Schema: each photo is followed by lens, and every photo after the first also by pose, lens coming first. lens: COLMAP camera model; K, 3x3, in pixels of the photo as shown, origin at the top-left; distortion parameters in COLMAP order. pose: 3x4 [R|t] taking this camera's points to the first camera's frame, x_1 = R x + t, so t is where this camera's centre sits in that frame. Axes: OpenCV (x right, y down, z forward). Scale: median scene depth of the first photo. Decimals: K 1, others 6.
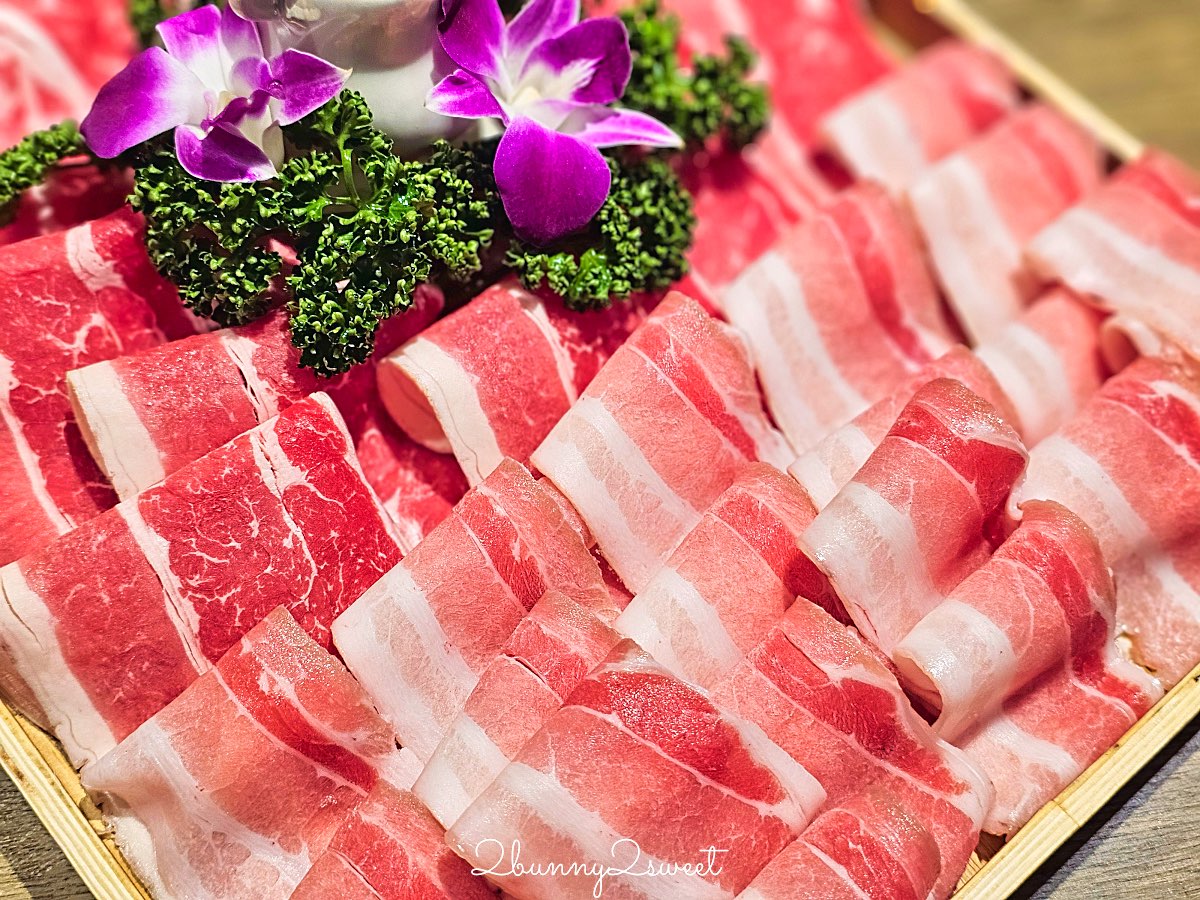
lens RADIAL K [[804.8, 0, 601.9], [0, 804.8, 448.6], [0, 0, 1]] dist [0.023836, -0.031606]
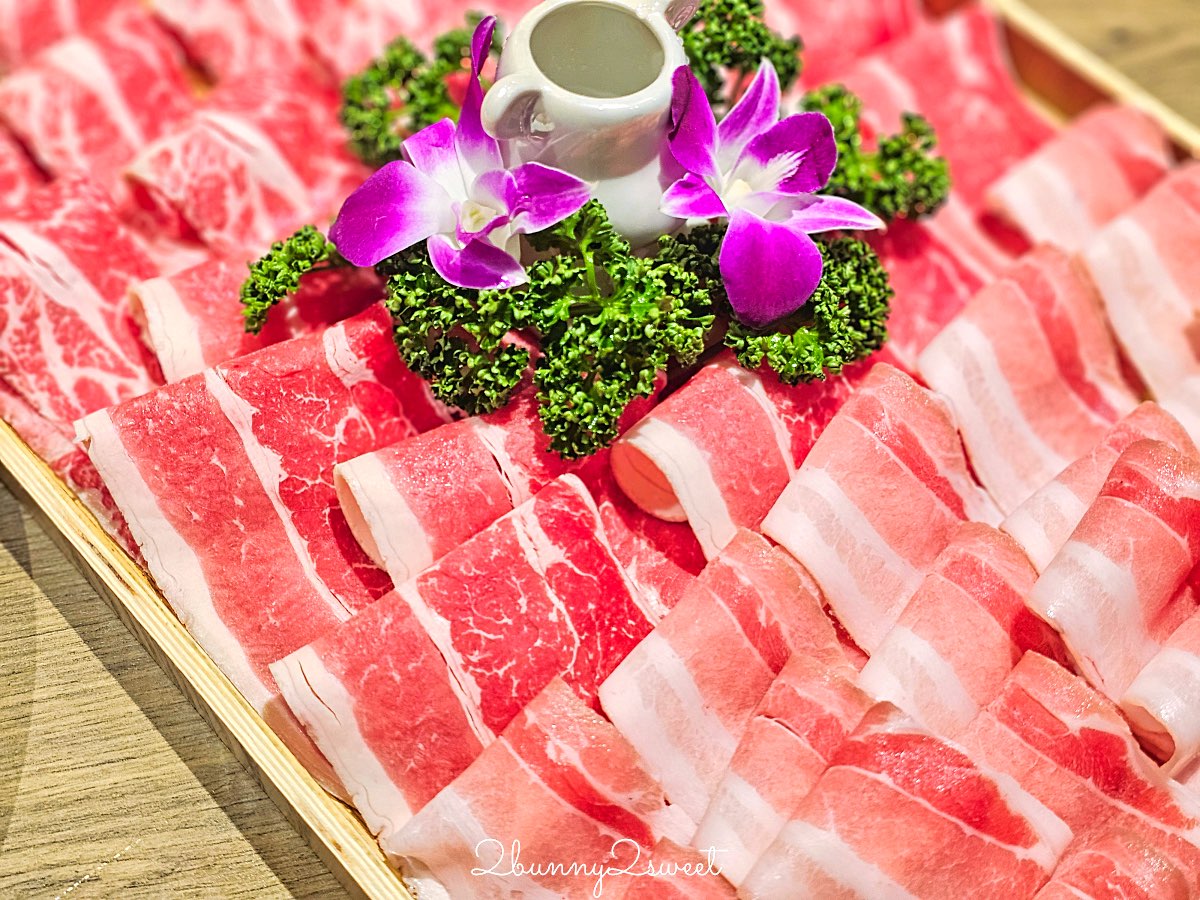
lens RADIAL K [[804.8, 0, 591.1], [0, 804.8, 420.4], [0, 0, 1]] dist [0.023836, -0.031606]
pose [[0.999134, -0.039771, -0.012231, -0.305631], [0.039720, 0.999201, -0.004364, -0.137708], [0.012394, 0.003874, 0.999916, -0.084344]]
